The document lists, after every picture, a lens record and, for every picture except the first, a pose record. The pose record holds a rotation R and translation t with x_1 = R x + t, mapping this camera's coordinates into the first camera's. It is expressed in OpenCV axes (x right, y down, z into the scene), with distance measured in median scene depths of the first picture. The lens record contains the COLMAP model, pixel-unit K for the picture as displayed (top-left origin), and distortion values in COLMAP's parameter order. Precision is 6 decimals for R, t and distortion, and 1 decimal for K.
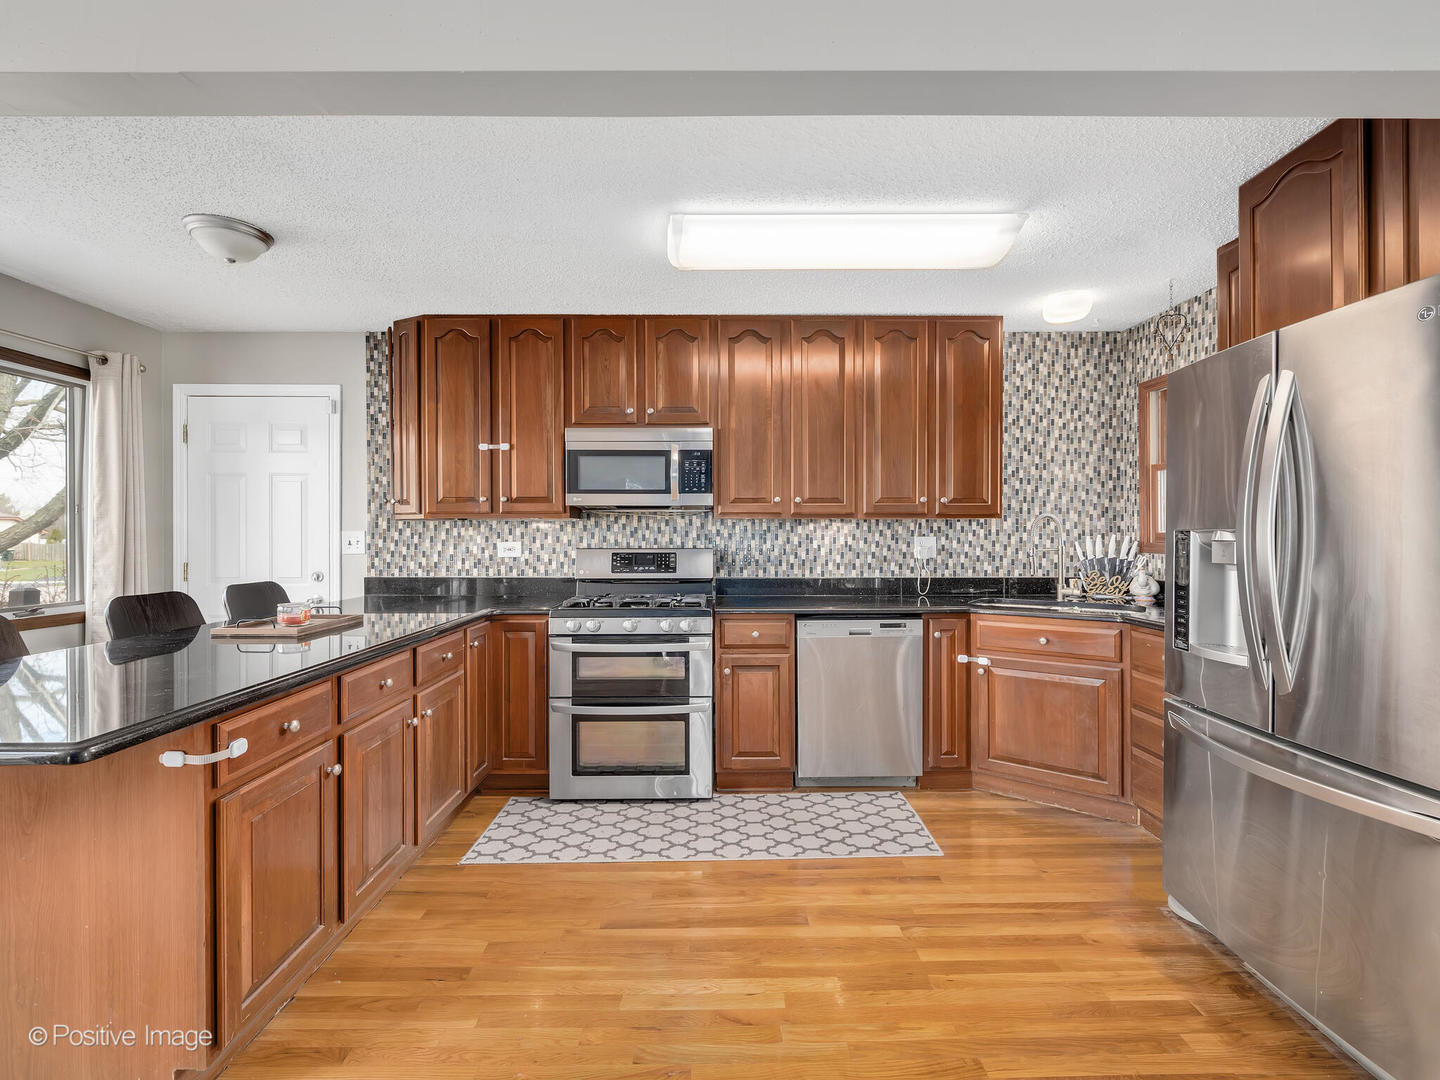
lens RADIAL K [[639.9, 0, 723.0], [0, 639.9, 530.9], [0, 0, 1]] dist [0.000120, -0.000913]
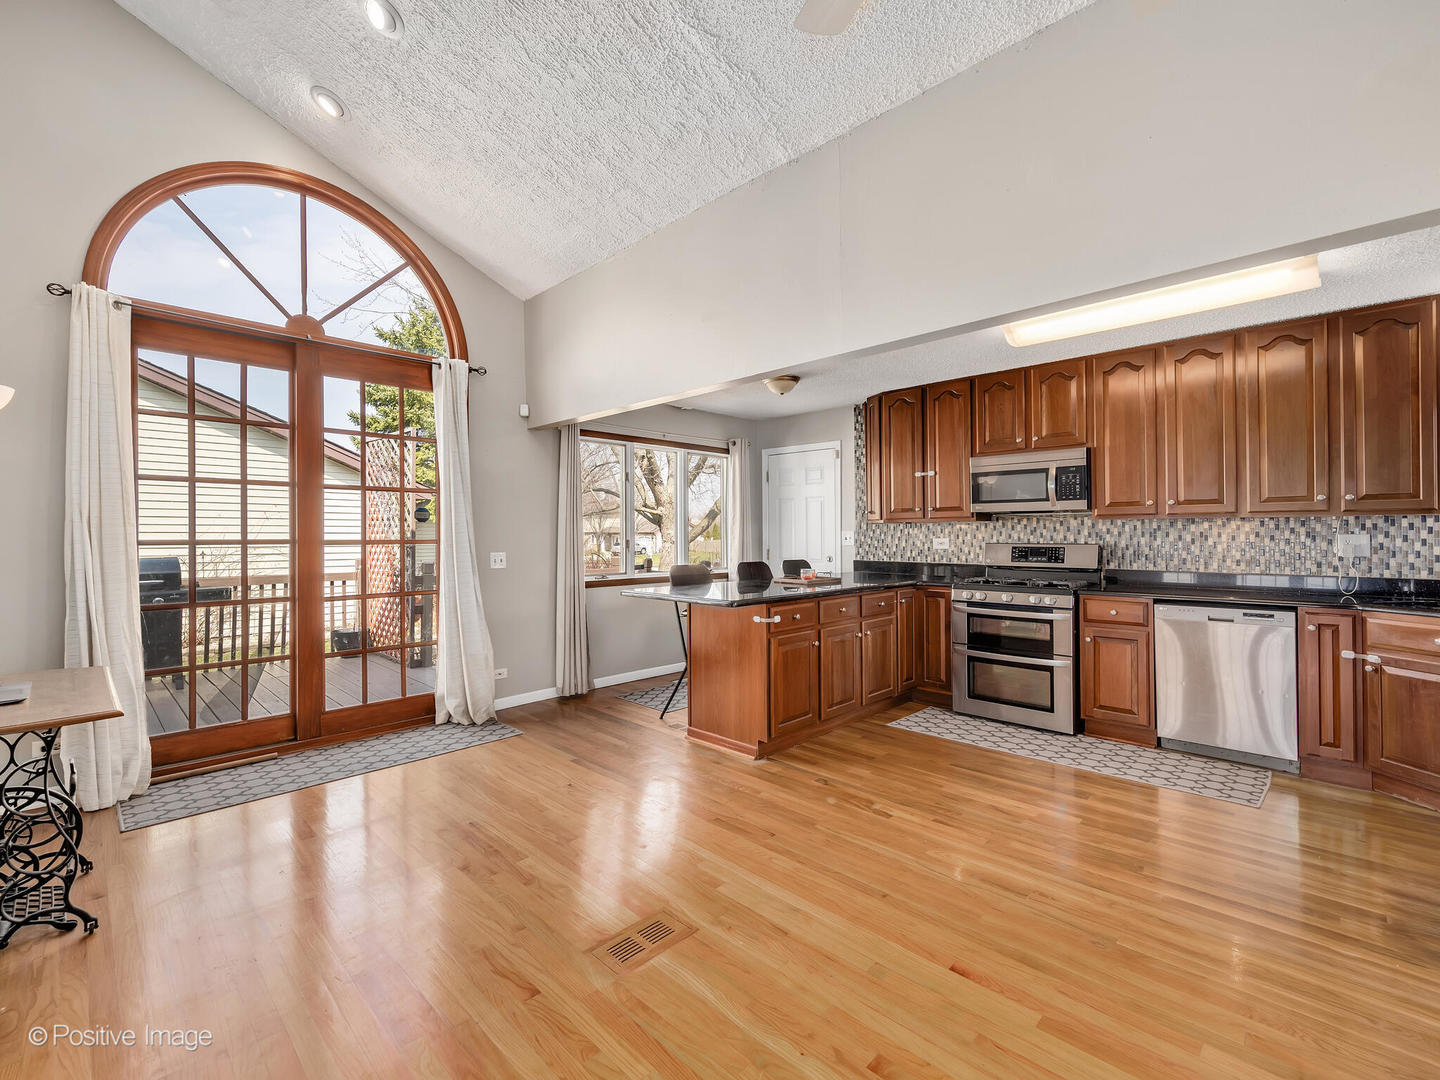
lens RADIAL K [[639.9, 0, 722.5], [0, 639.9, 527.2], [0, 0, 1]] dist [0.000120, -0.000913]
pose [[0.708233, -0.008504, -0.705928, 0.353300], [0.003908, 0.999959, -0.008125, 0.002700], [0.705968, 0.002996, 0.708237, -0.377823]]
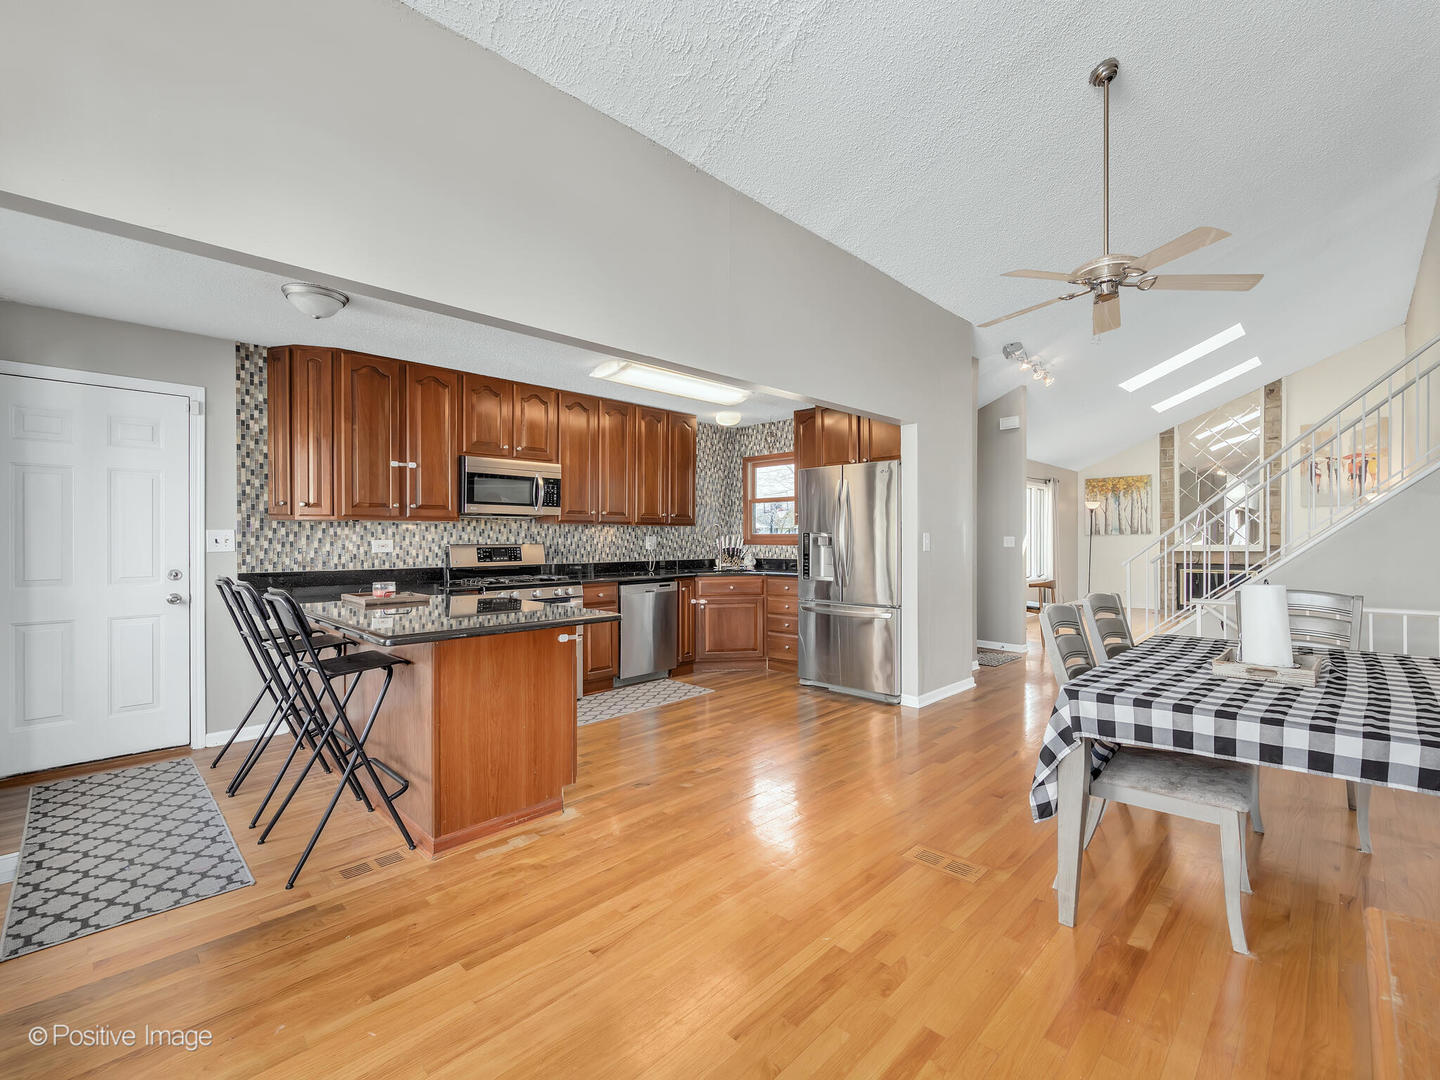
lens RADIAL K [[639.9, 0, 728.3], [0, 639.9, 535.4], [0, 0, 1]] dist [0.000120, -0.000913]
pose [[0.702782, 0.003018, 0.711399, -0.800865], [-0.003806, 0.999993, -0.000482, 0.007476], [-0.711395, -0.002369, 0.702789, -0.348042]]
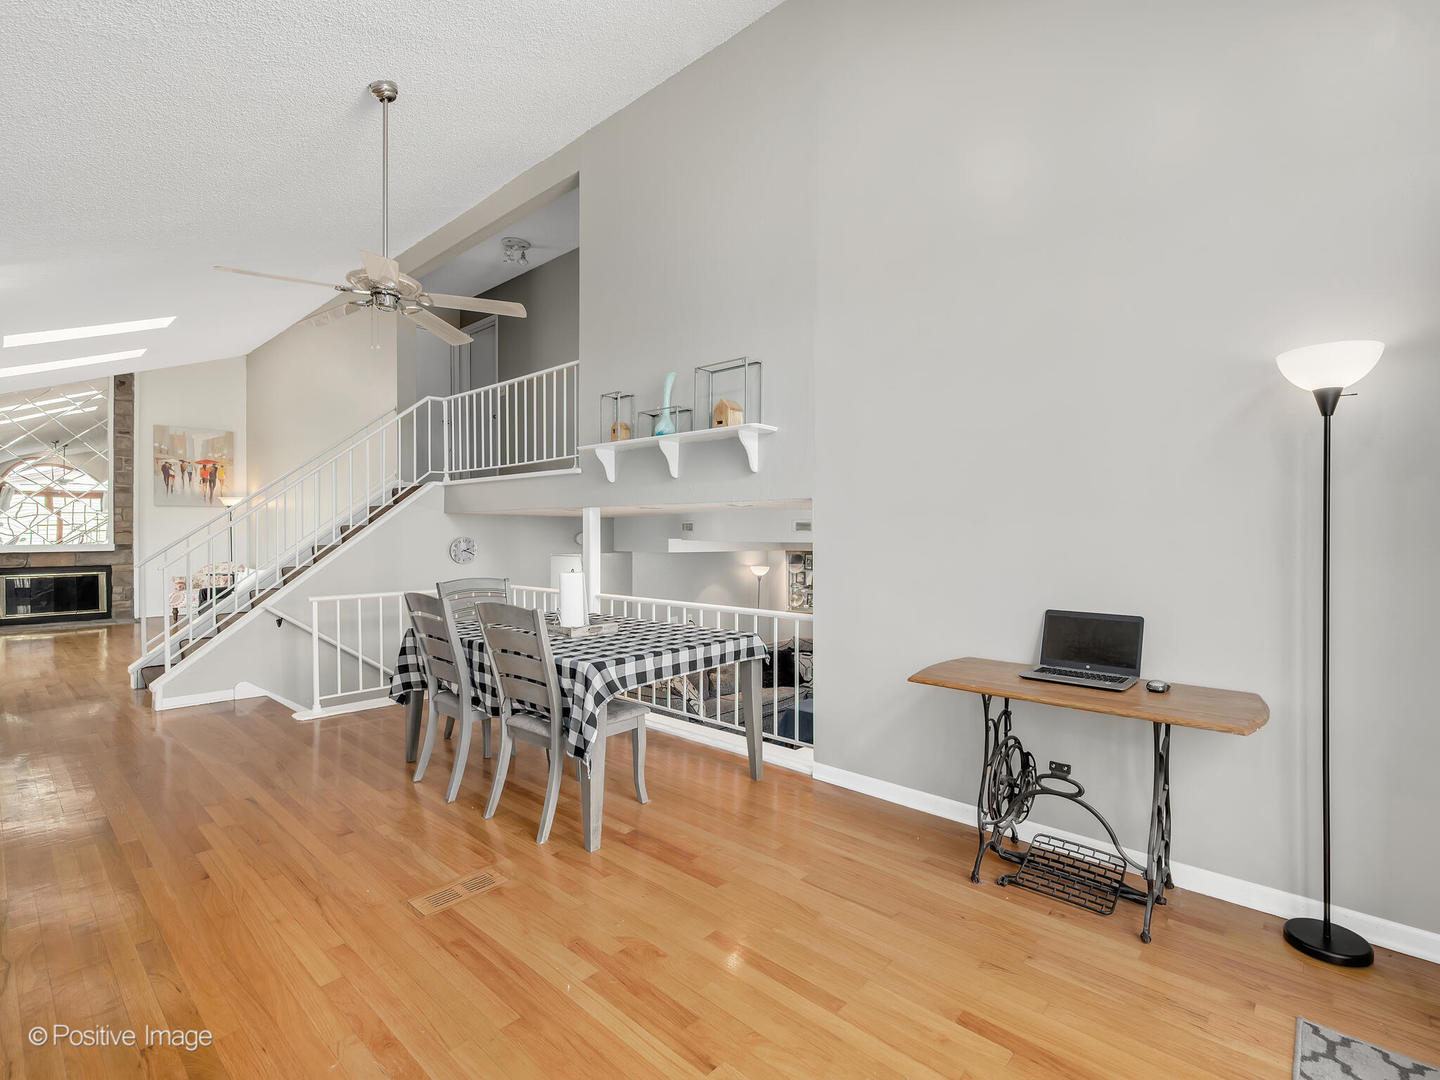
lens RADIAL K [[639.9, 0, 715.8], [0, 639.9, 533.0], [0, 0, 1]] dist [0.000120, -0.000913]
pose [[-0.715704, 0.003045, 0.698398, -0.779603], [-0.000554, 0.999988, -0.004928, 0.001477], [-0.698404, -0.003914, -0.715693, 0.292162]]
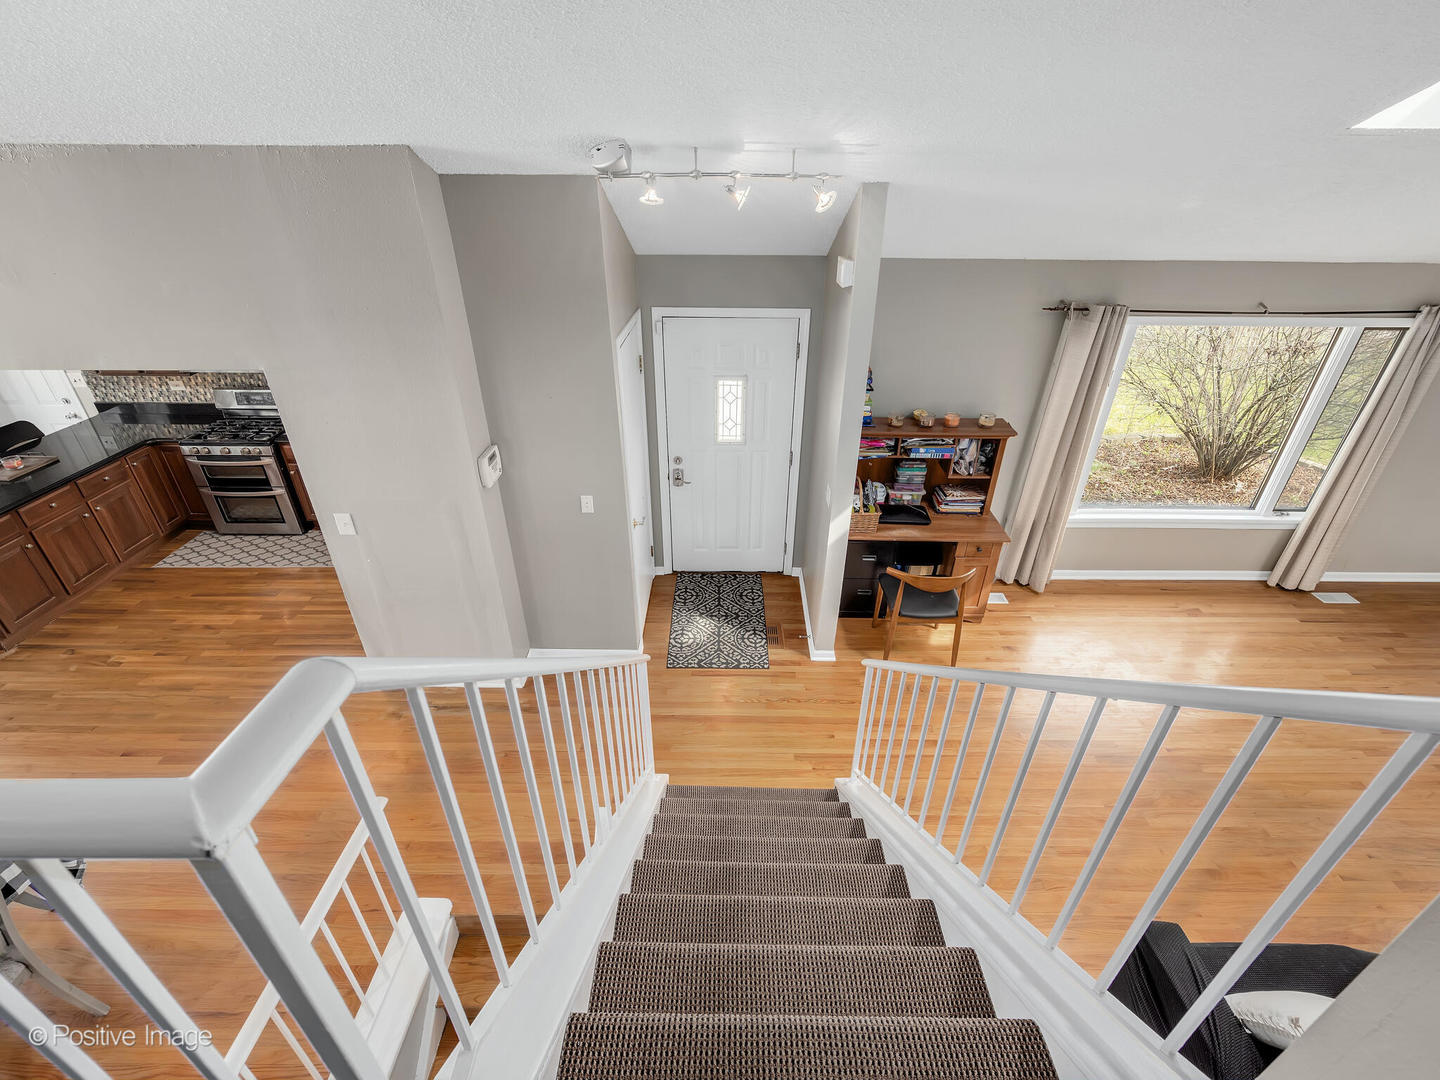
lens RADIAL K [[639.9, 0, 725.3], [0, 639.9, 539.9], [0, 0, 1]] dist [0.000120, -0.000913]
pose [[0.999924, 0.012133, -0.002031, 1.120675], [-0.009439, 0.862600, 0.505799, -0.494900], [0.007889, -0.505741, 0.862649, -0.594726]]
